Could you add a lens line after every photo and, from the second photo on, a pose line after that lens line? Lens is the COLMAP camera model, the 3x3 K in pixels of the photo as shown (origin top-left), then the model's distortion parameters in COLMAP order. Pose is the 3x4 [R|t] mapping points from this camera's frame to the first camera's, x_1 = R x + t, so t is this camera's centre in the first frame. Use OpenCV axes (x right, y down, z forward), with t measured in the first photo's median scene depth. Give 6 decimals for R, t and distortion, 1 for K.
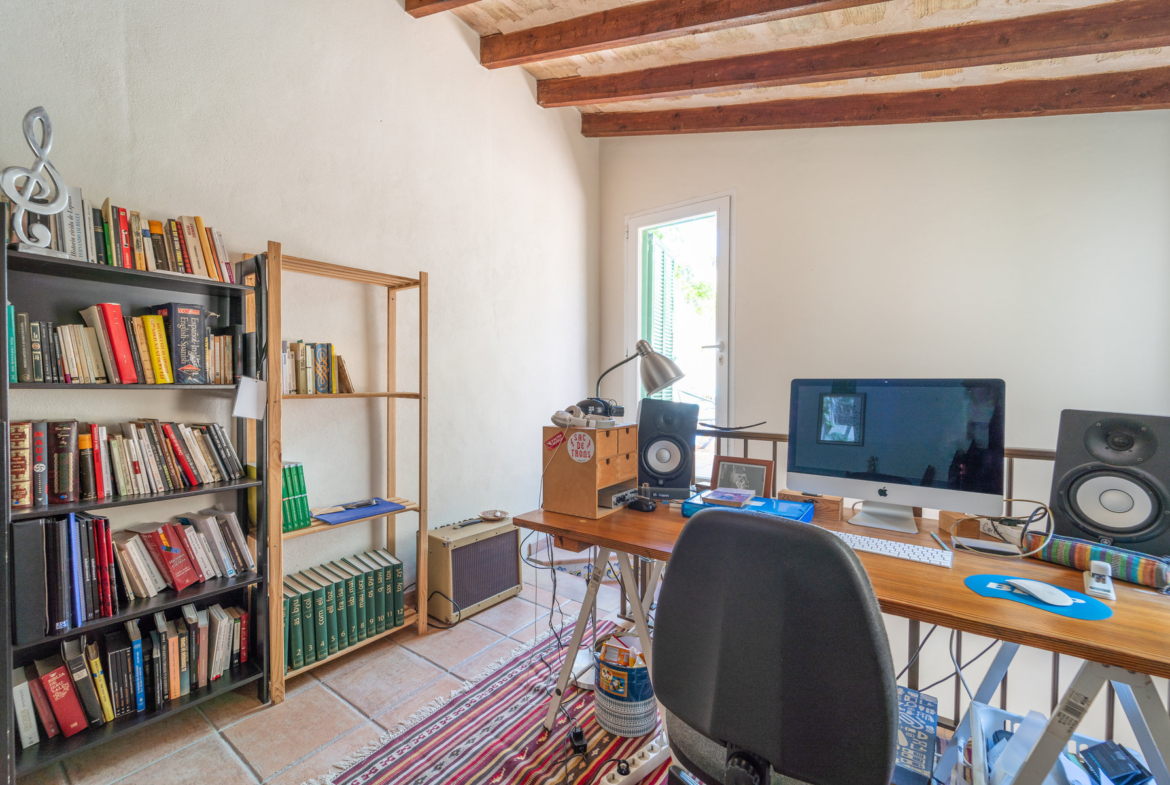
lens RADIAL K [[491.8, 0, 578.7], [0, 491.8, 388.5], [0, 0, 1]] dist [0.000119, -0.000227]
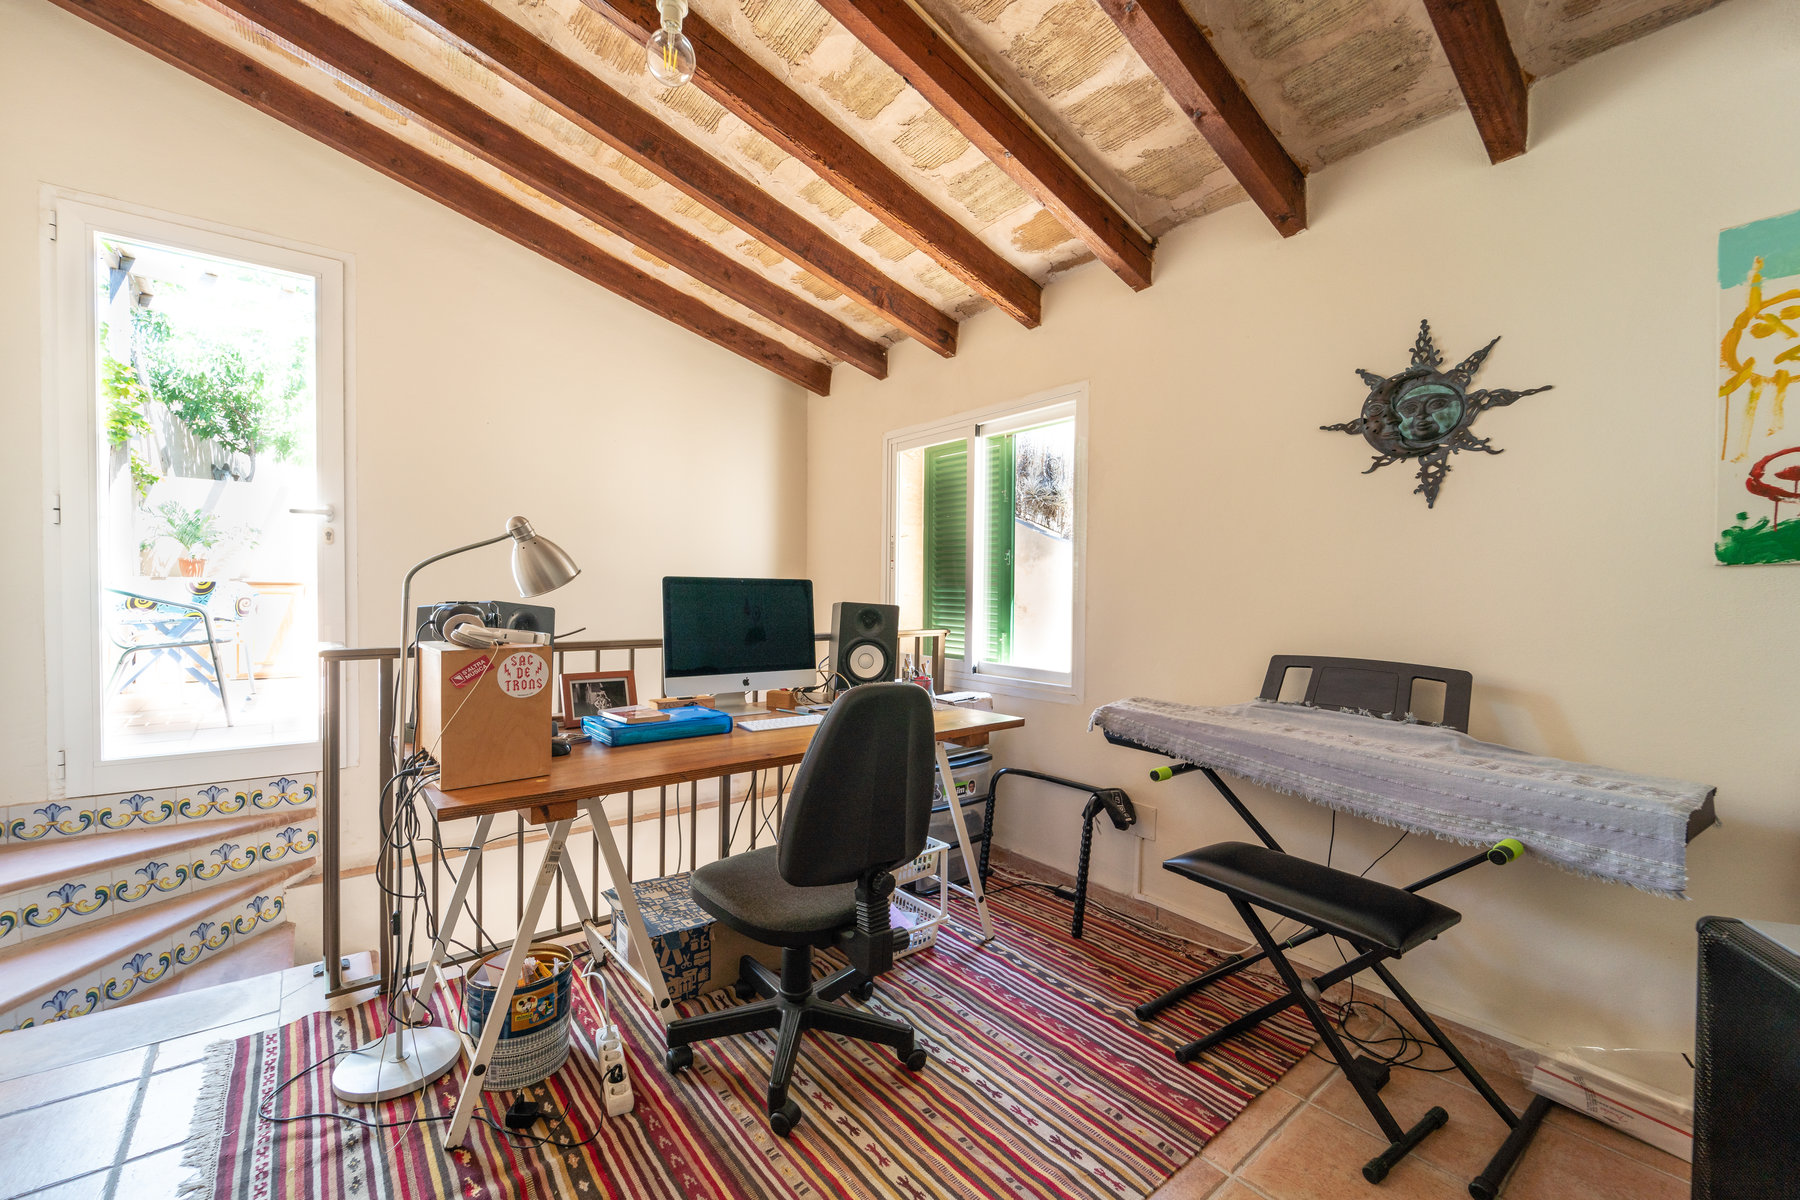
lens RADIAL K [[756.5, 0, 890.2], [0, 756.5, 593.9], [0, 0, 1]] dist [0.000119, -0.000227]
pose [[0.239901, -0.009413, 0.970752, -0.837292], [-0.004310, 0.999933, 0.010761, -0.004153], [-0.970788, -0.006765, 0.239845, 0.258174]]
